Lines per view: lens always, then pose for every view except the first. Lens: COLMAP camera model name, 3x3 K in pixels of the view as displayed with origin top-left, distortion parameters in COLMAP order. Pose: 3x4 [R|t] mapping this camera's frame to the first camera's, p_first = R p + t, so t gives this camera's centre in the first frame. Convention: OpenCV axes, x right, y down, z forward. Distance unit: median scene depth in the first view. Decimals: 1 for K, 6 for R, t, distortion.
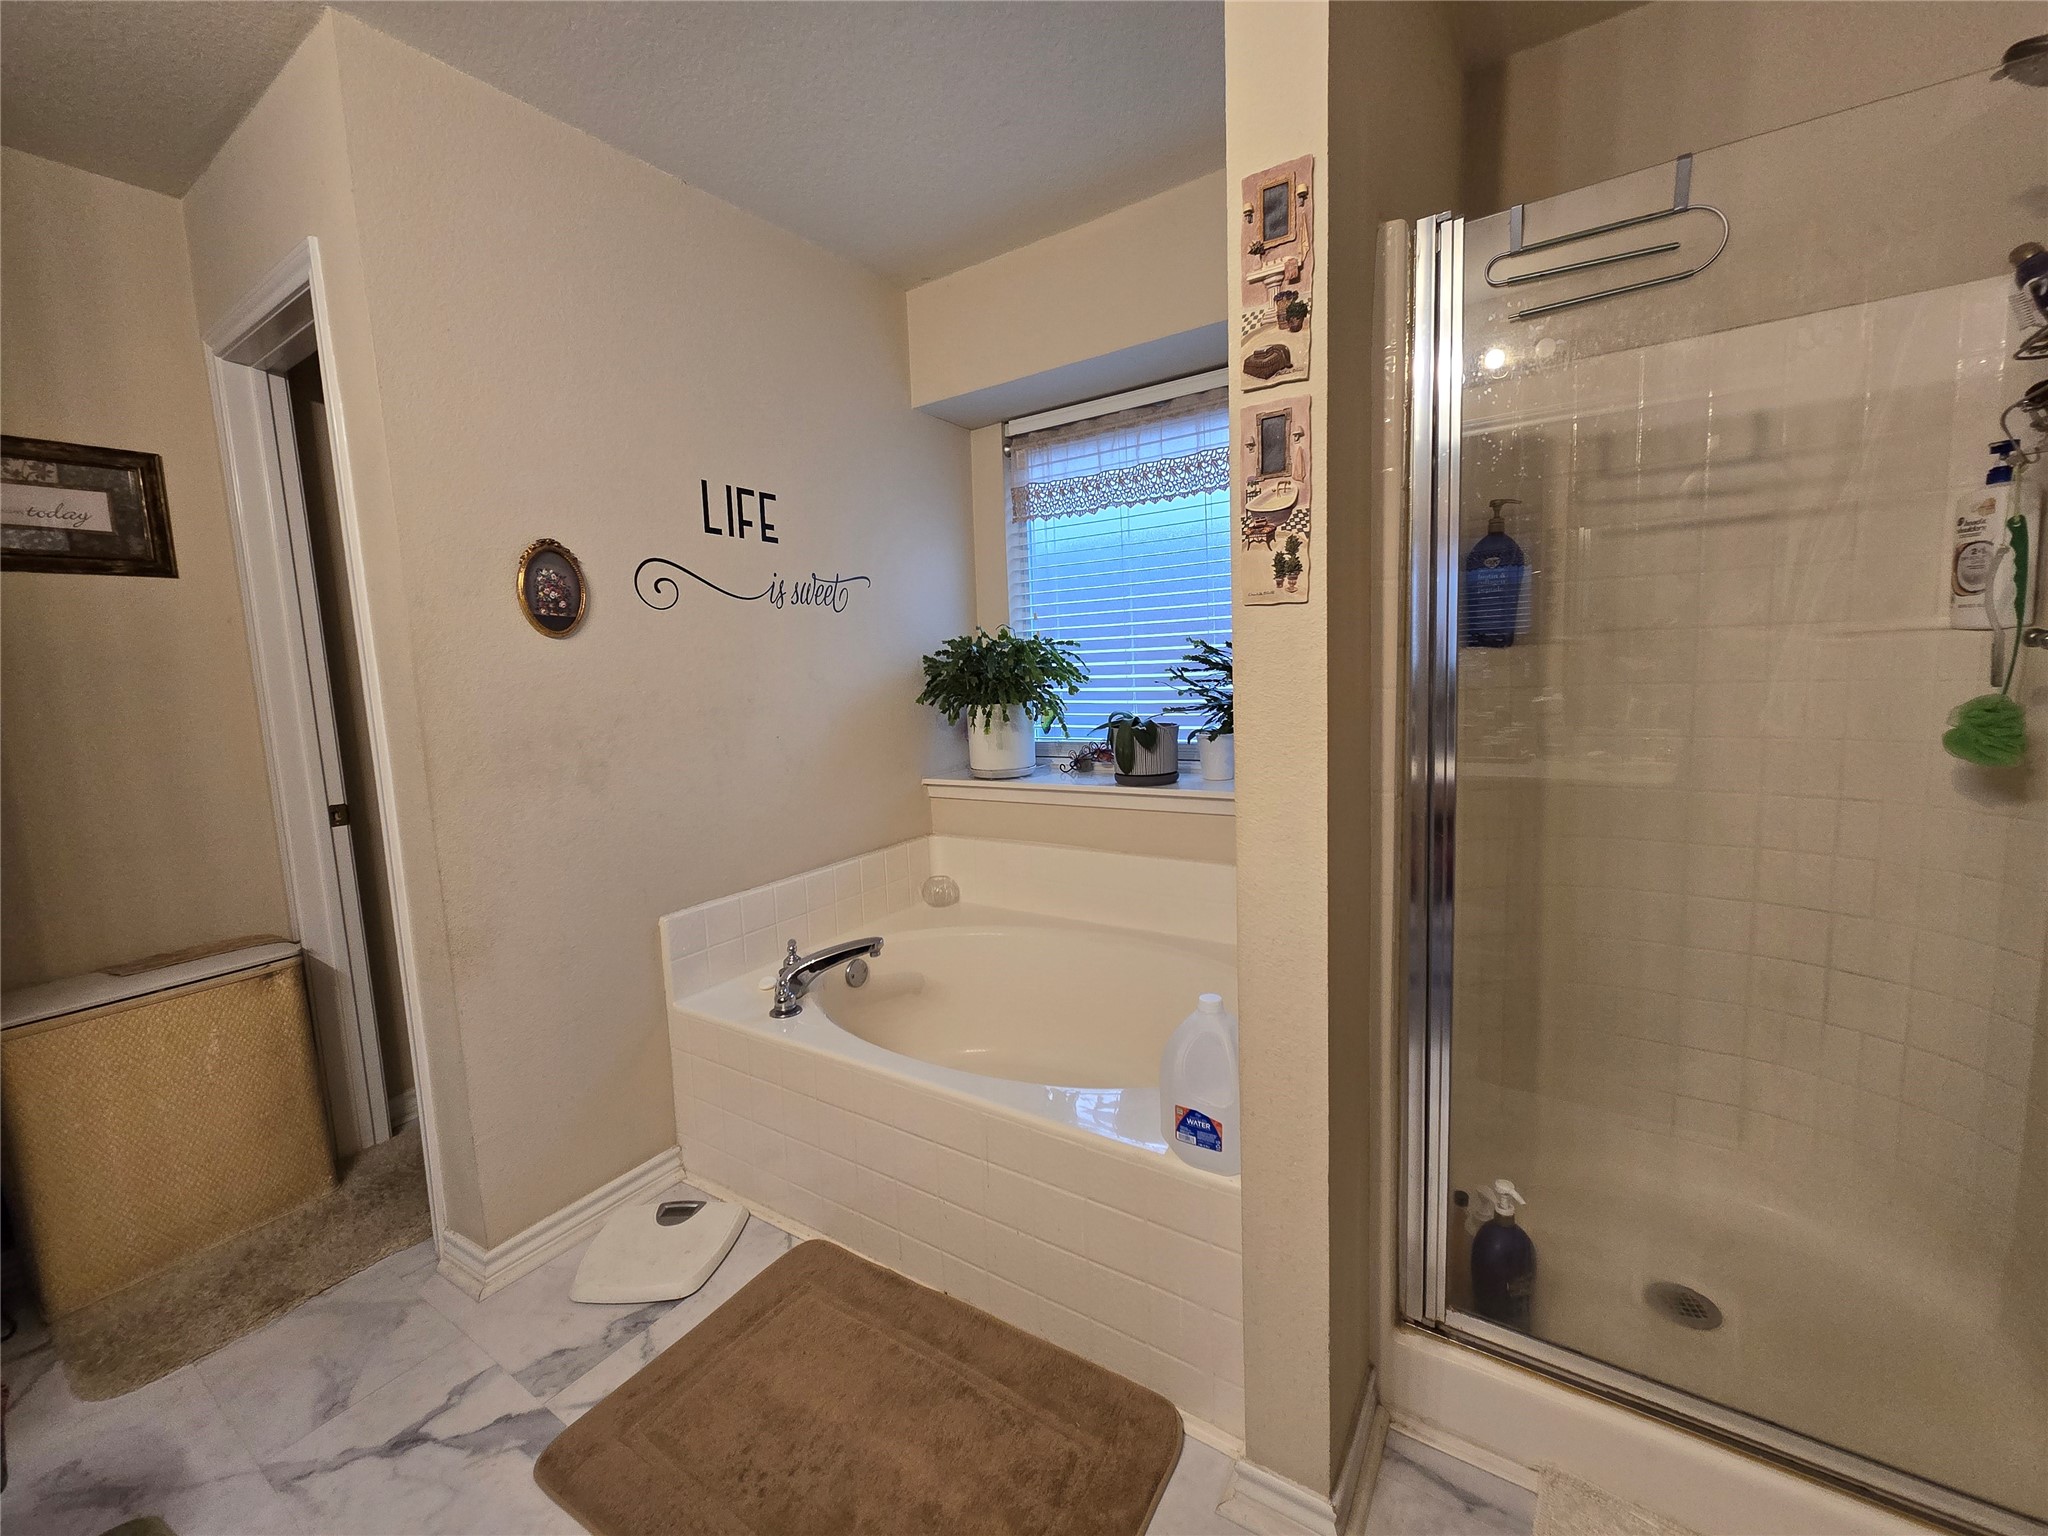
lens RADIAL K [[837.9, 0, 1022.6], [0, 837.9, 759.5], [0, 0, 1]] dist [0.003749, 0.000220]
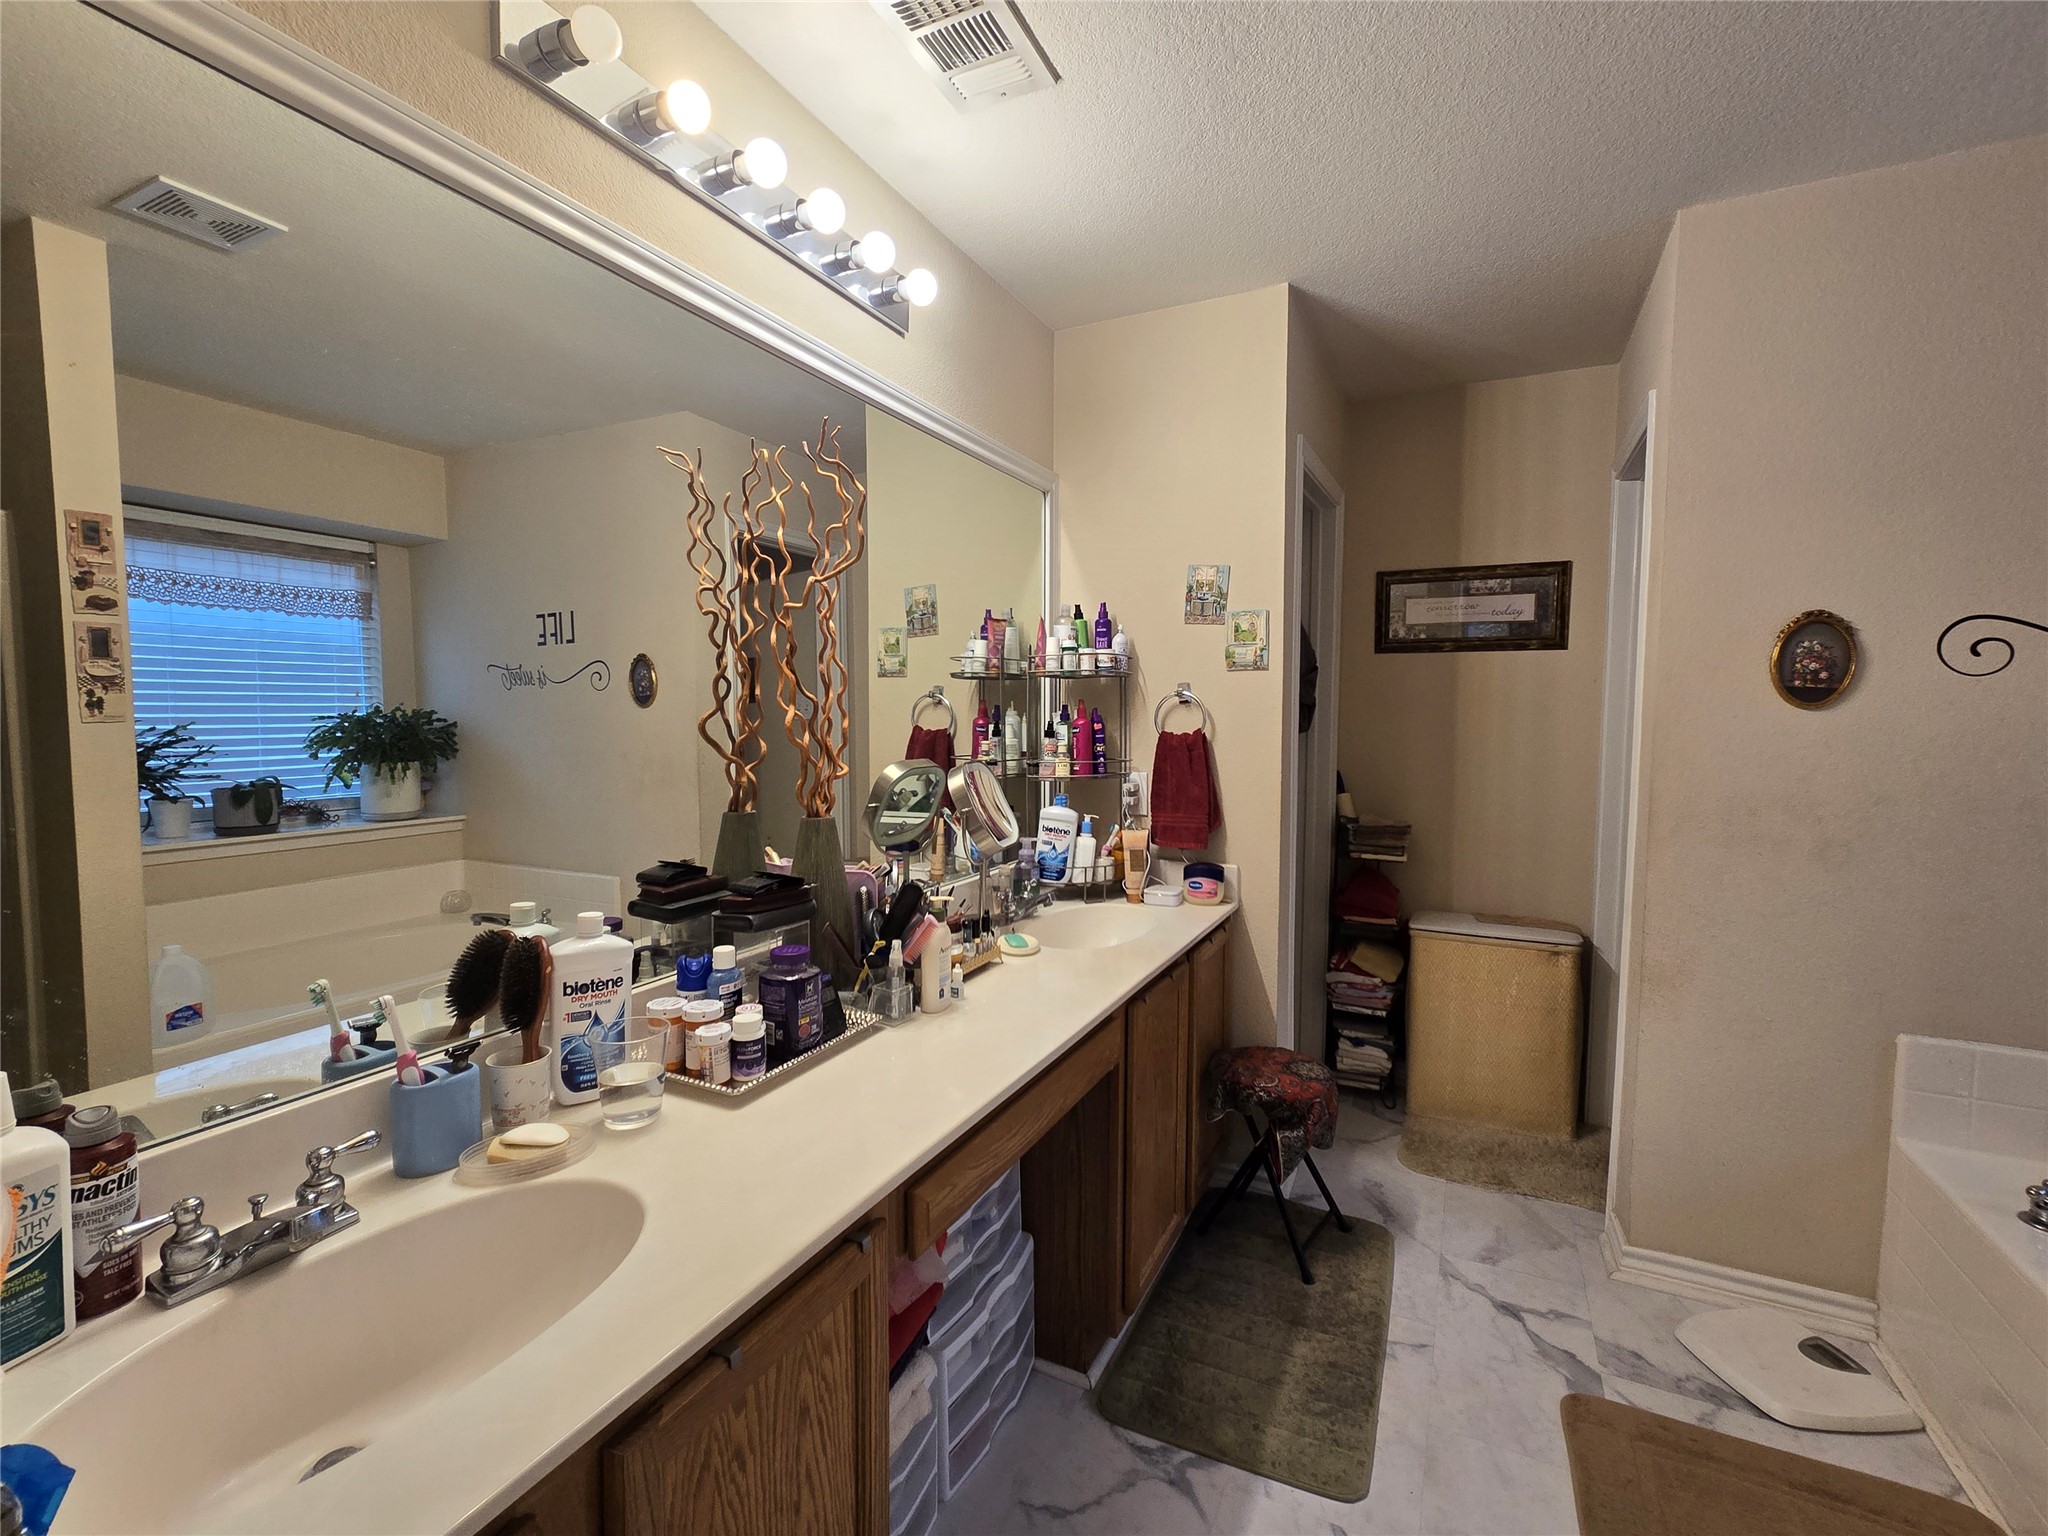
lens RADIAL K [[893.9, 0, 1025.6], [0, 893.9, 767.0], [0, 0, 1]] dist [-0.000874, -0.000238]
pose [[0.126082, 0.109944, -0.985908, 0.370628], [-0.127474, 0.987396, 0.093808, -0.060172], [0.983796, 0.113850, 0.138508, -0.039932]]
